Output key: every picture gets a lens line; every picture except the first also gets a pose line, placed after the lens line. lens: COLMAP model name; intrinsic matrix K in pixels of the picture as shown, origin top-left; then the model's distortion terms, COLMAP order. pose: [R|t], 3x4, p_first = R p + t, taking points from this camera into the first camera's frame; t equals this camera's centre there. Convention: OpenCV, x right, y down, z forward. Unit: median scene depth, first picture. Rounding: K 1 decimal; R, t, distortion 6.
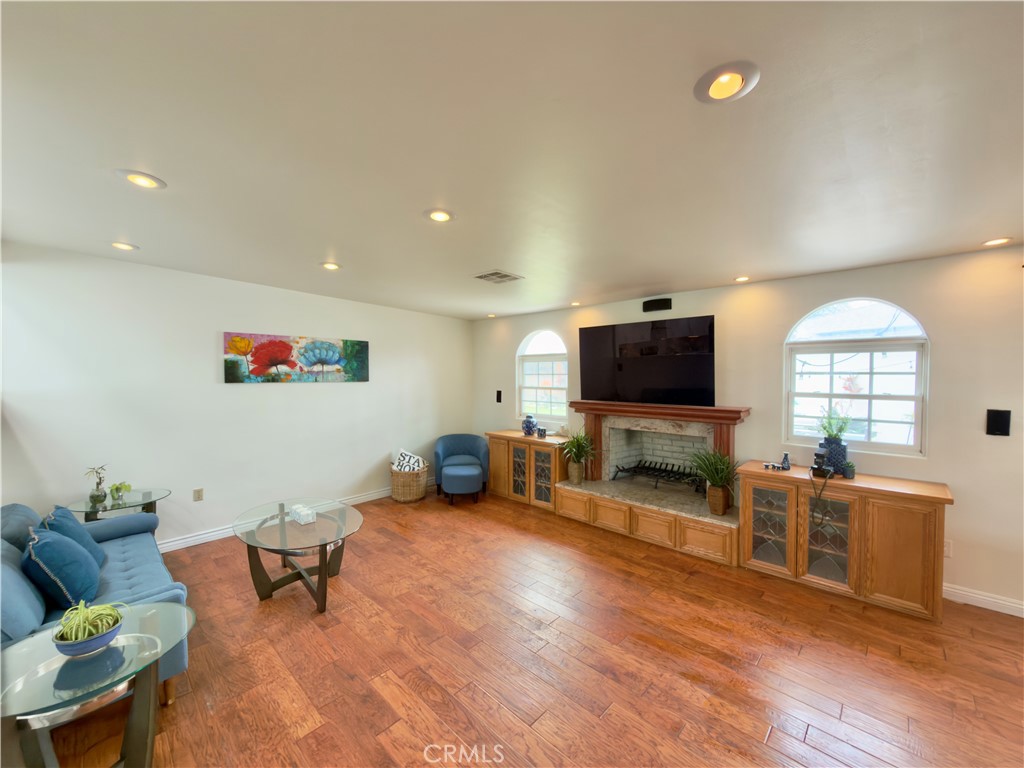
lens RADIAL K [[406.5, 0, 511.3], [0, 406.5, 384.1], [0, 0, 1]] dist [0.001553, 0.000386]
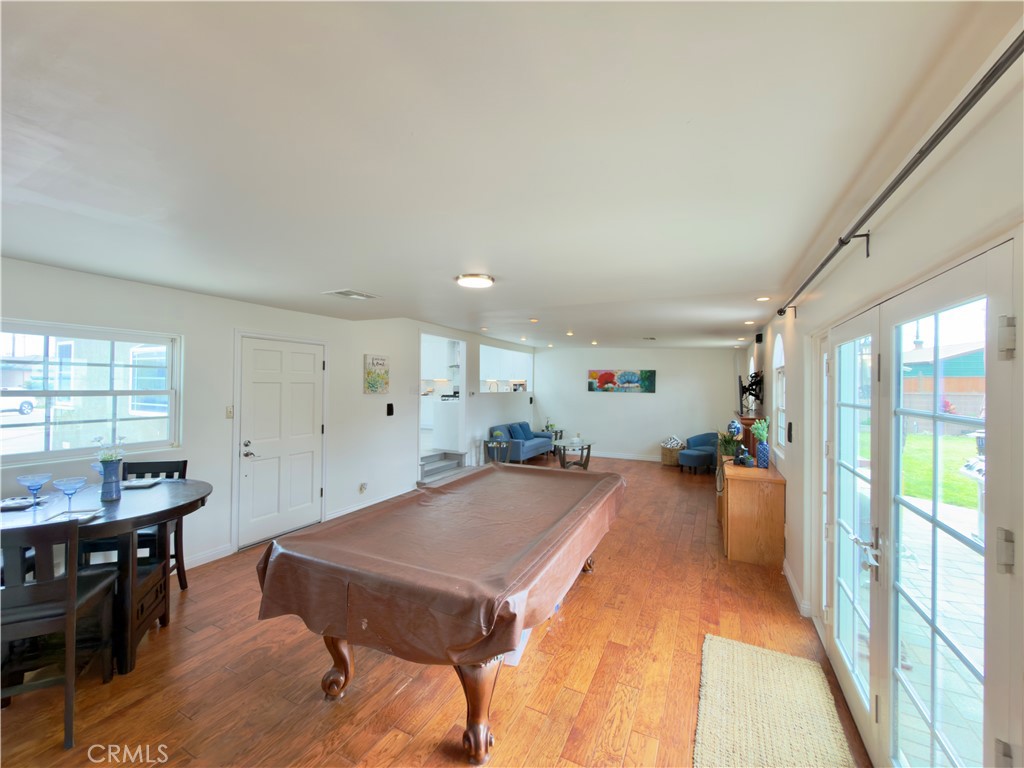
lens RADIAL K [[406.5, 0, 511.3], [0, 406.5, 384.1], [0, 0, 1]] dist [0.001553, 0.000386]
pose [[0.294740, 0.002781, -0.955573, 1.266060], [-0.041462, 0.999091, -0.009881, -0.001739], [0.954678, 0.042533, 0.294587, -0.123652]]
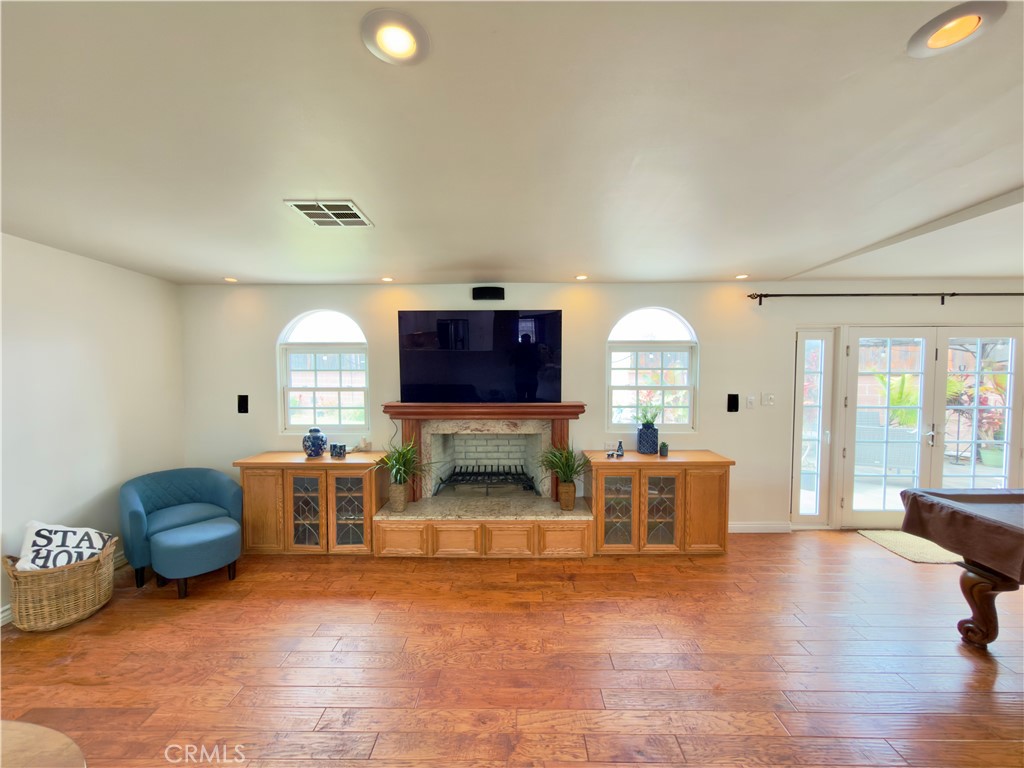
lens RADIAL K [[406.5, 0, 511.3], [0, 406.5, 384.1], [0, 0, 1]] dist [0.001553, 0.000386]
pose [[0.730594, -0.025570, 0.682333, -0.219469], [0.018381, 0.999673, 0.017782, -0.007673], [-0.682564, -0.000449, 0.730825, 0.294454]]
